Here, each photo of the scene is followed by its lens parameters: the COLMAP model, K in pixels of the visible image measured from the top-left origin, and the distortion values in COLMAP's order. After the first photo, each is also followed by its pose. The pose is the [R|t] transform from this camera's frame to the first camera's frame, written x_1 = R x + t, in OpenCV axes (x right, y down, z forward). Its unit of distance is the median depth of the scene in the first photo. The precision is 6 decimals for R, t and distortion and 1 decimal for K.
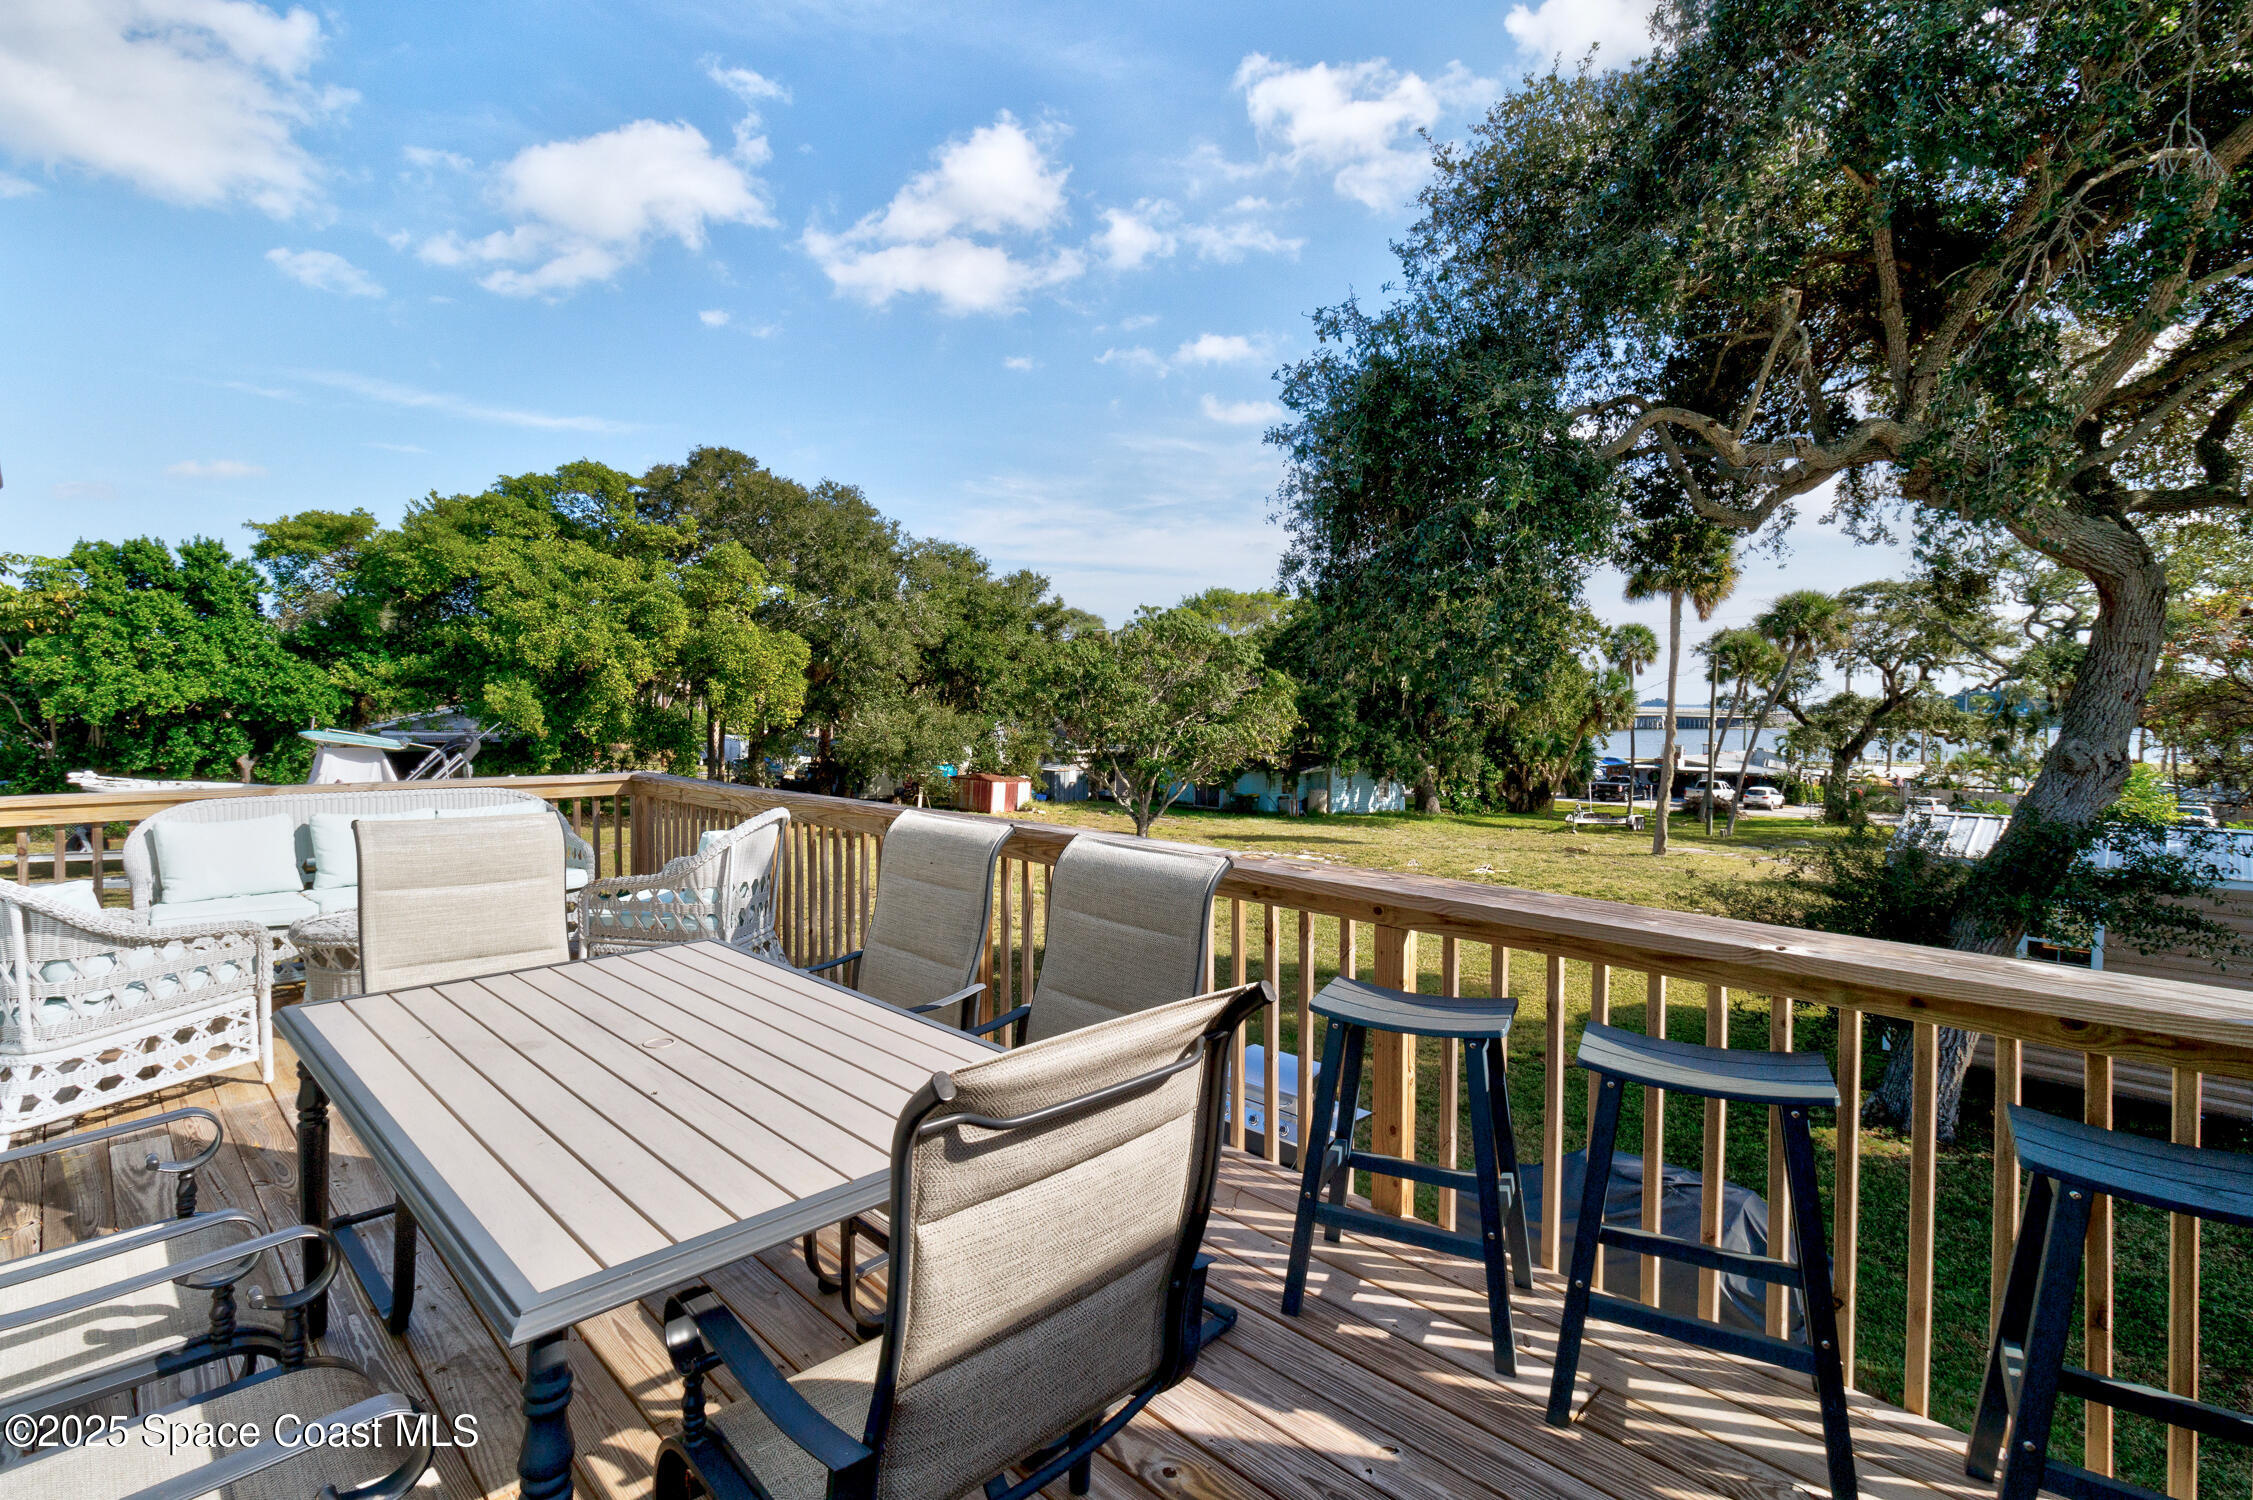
lens RADIAL K [[1059.8, 0, 1125.4], [0, 1059.8, 730.8], [0, 0, 1]] dist [0.008371, 0.000871]
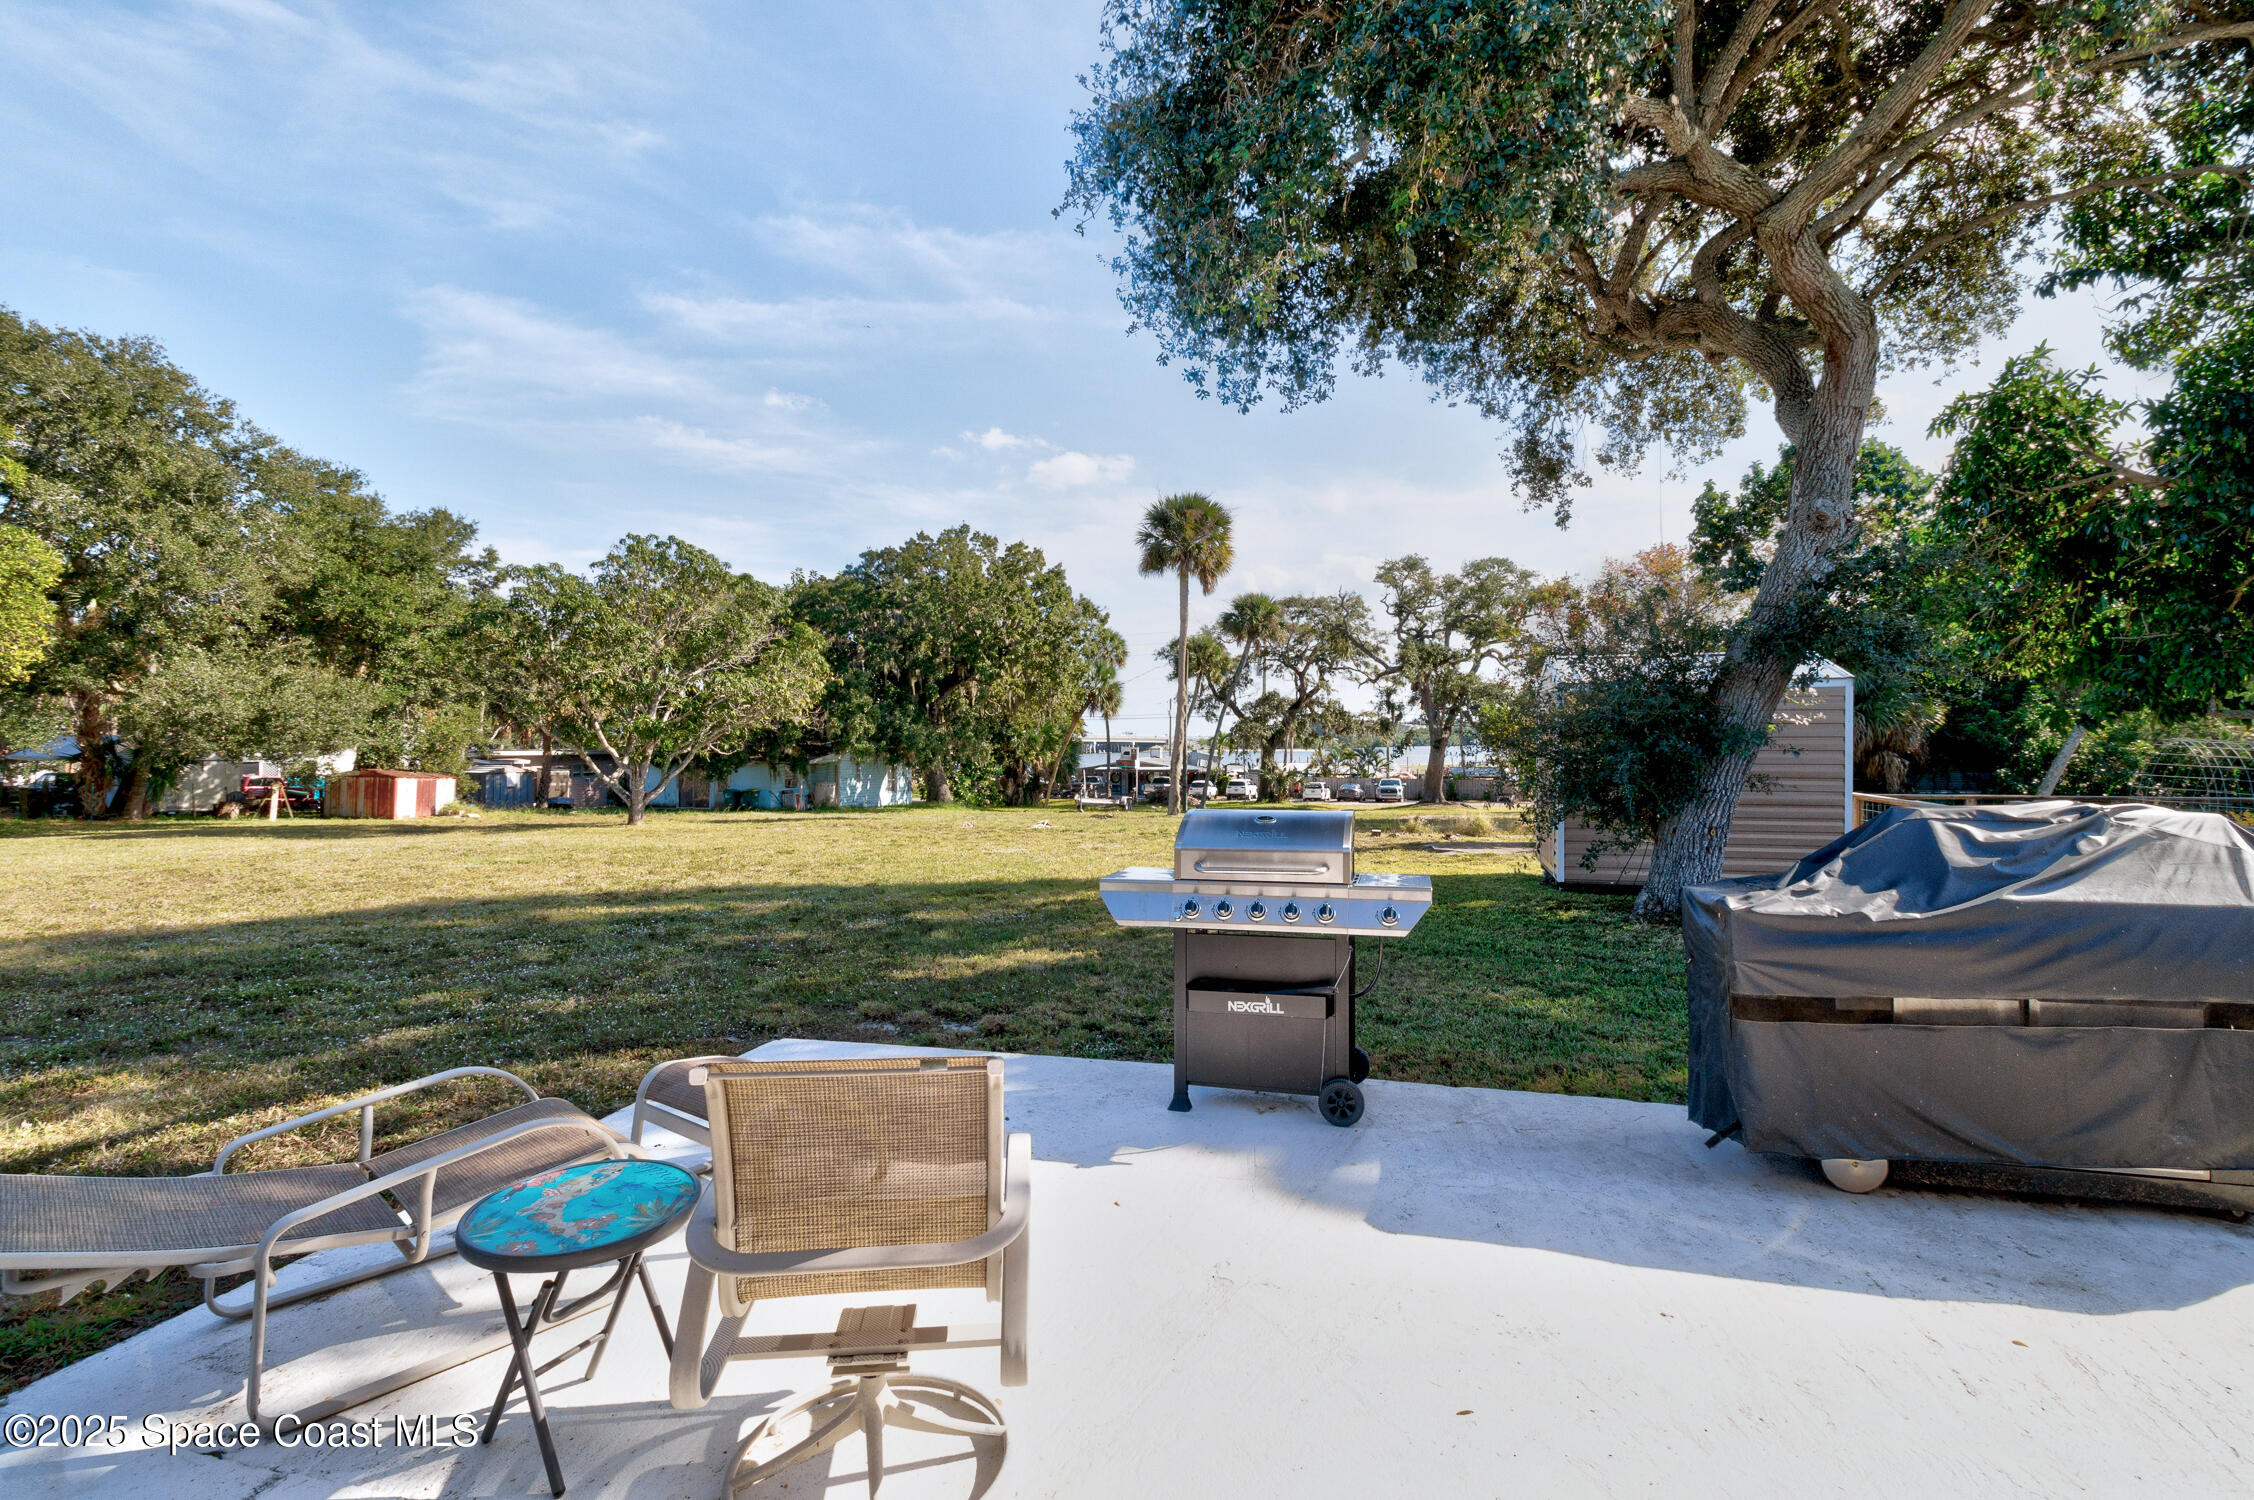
lens RADIAL K [[1031.3, 0, 1139.3], [0, 1031.3, 744.9], [0, 0, 1]] dist [0.004779, 0.000254]
pose [[0.867287, -0.013207, 0.497632, -0.040089], [0.023562, 0.999617, -0.014536, 0.060607], [-0.497250, 0.024332, 0.867266, 0.119316]]
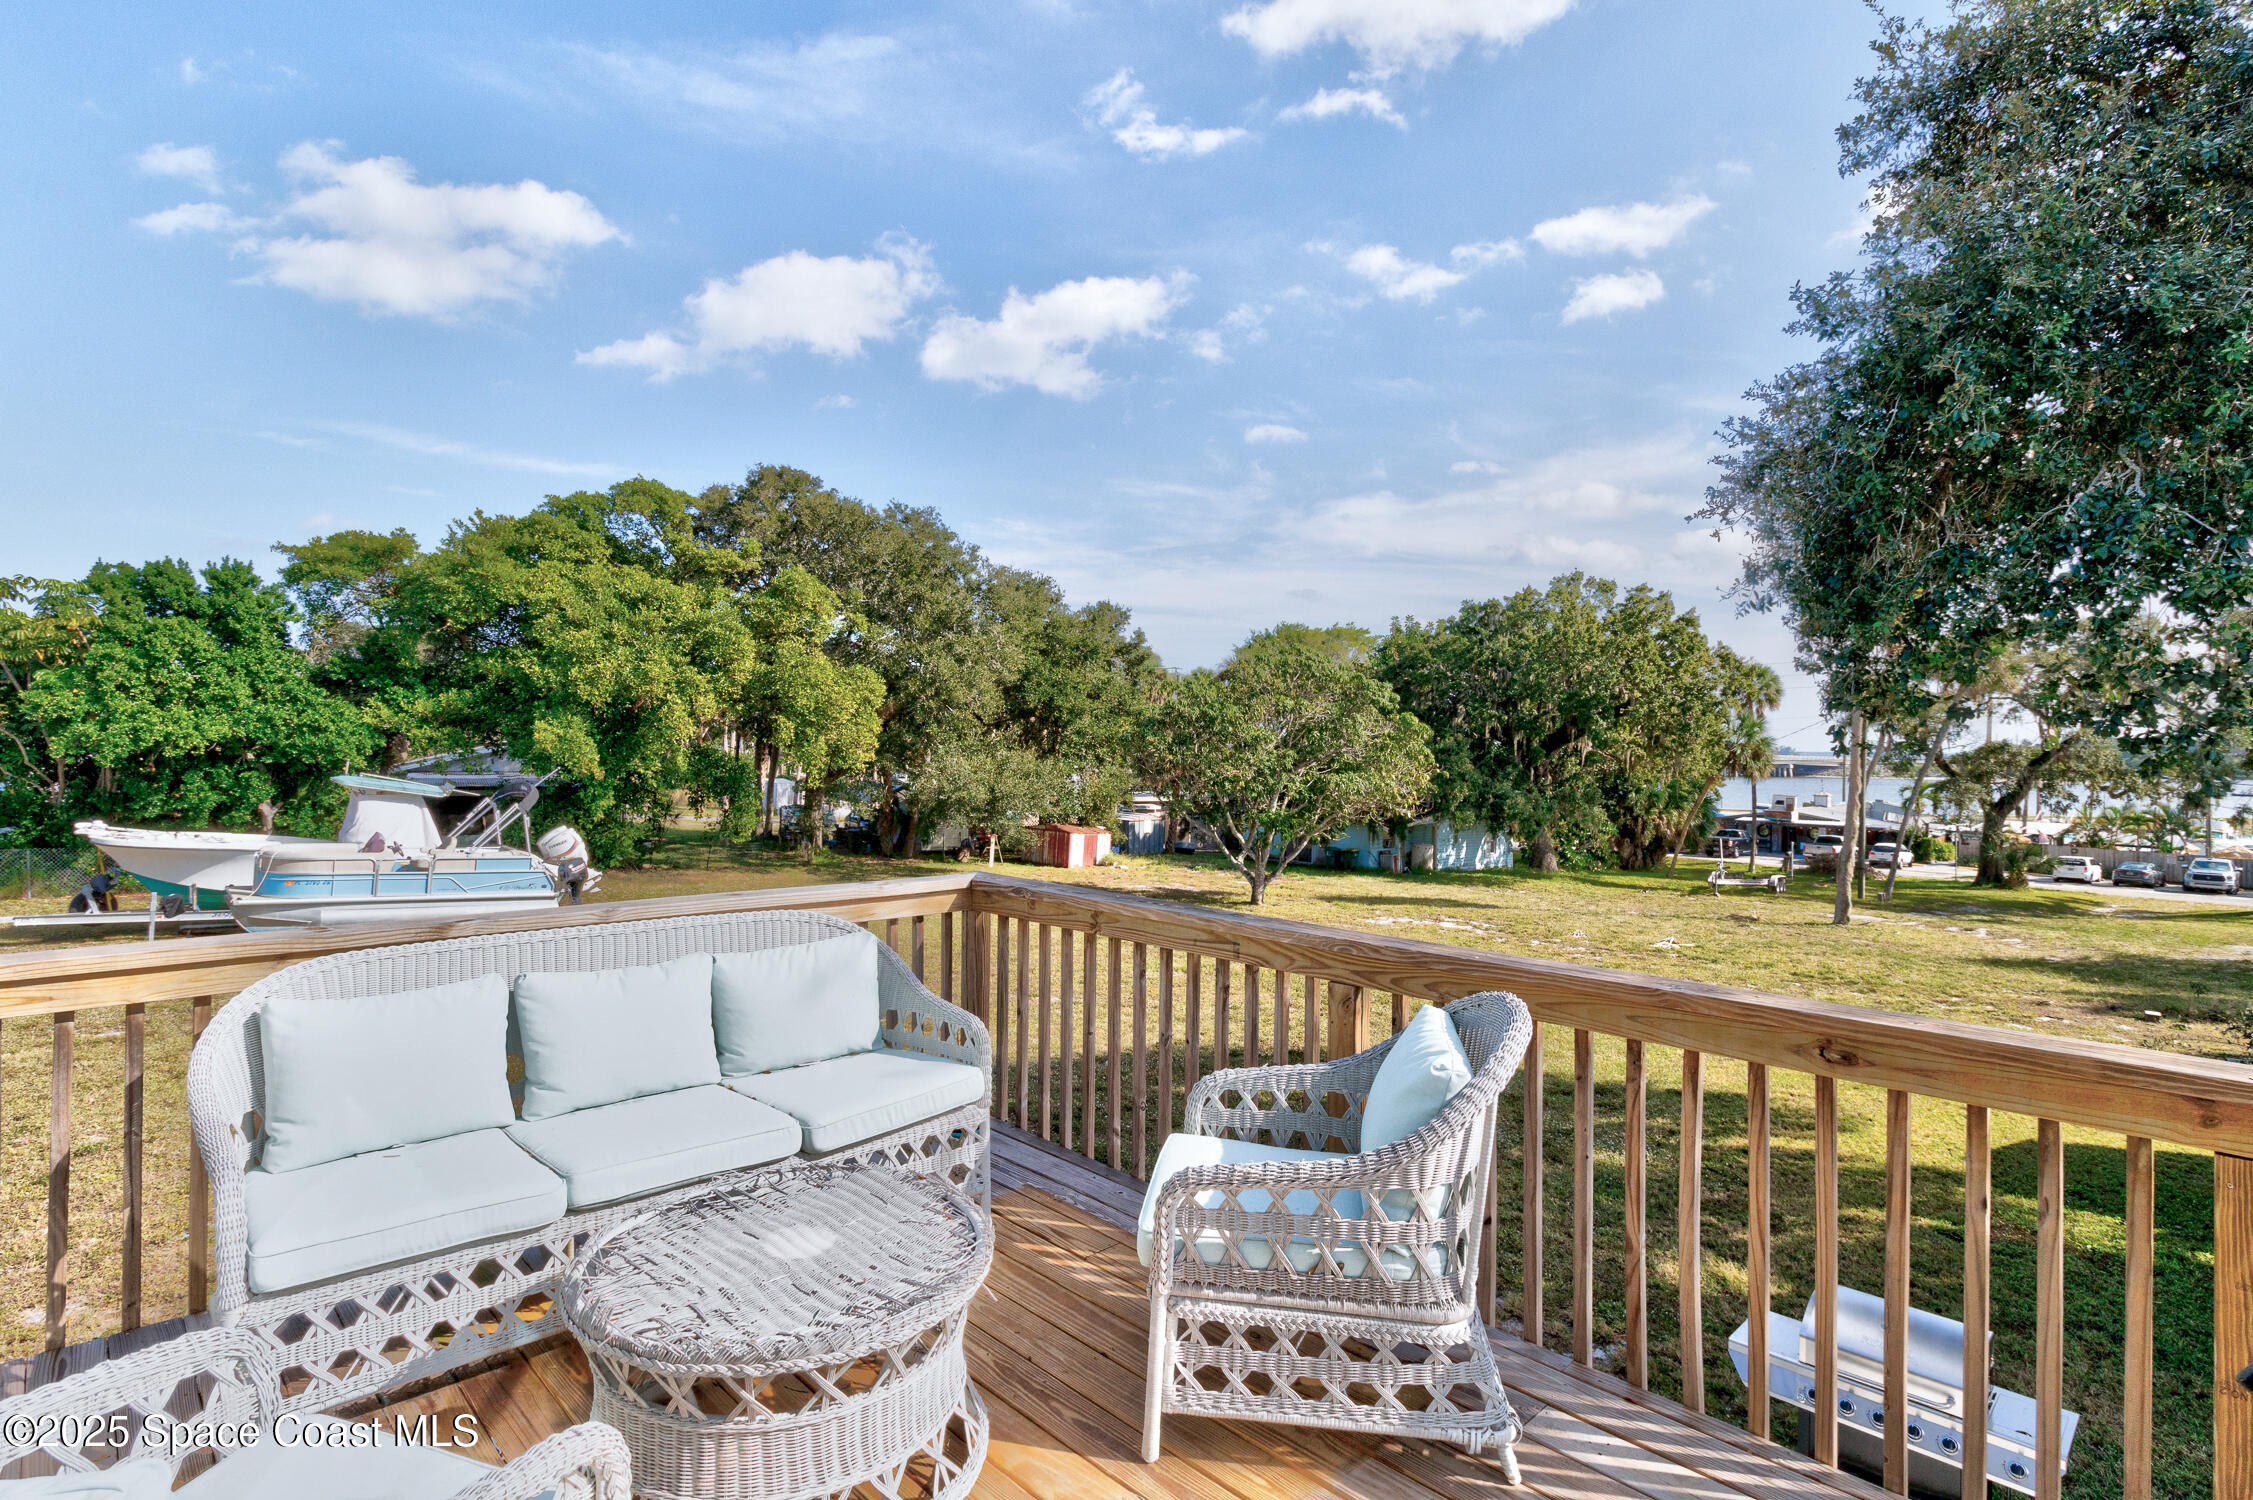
lens RADIAL K [[1109.6, 0, 1138.7], [0, 1109.6, 739.2], [0, 0, 1]] dist [0.000919, 0.000966]
pose [[0.999835, 0.005708, -0.017271, -0.064346], [-0.006255, 0.999474, -0.031808, -0.003361], [0.017080, 0.031911, 0.999345, 0.064726]]
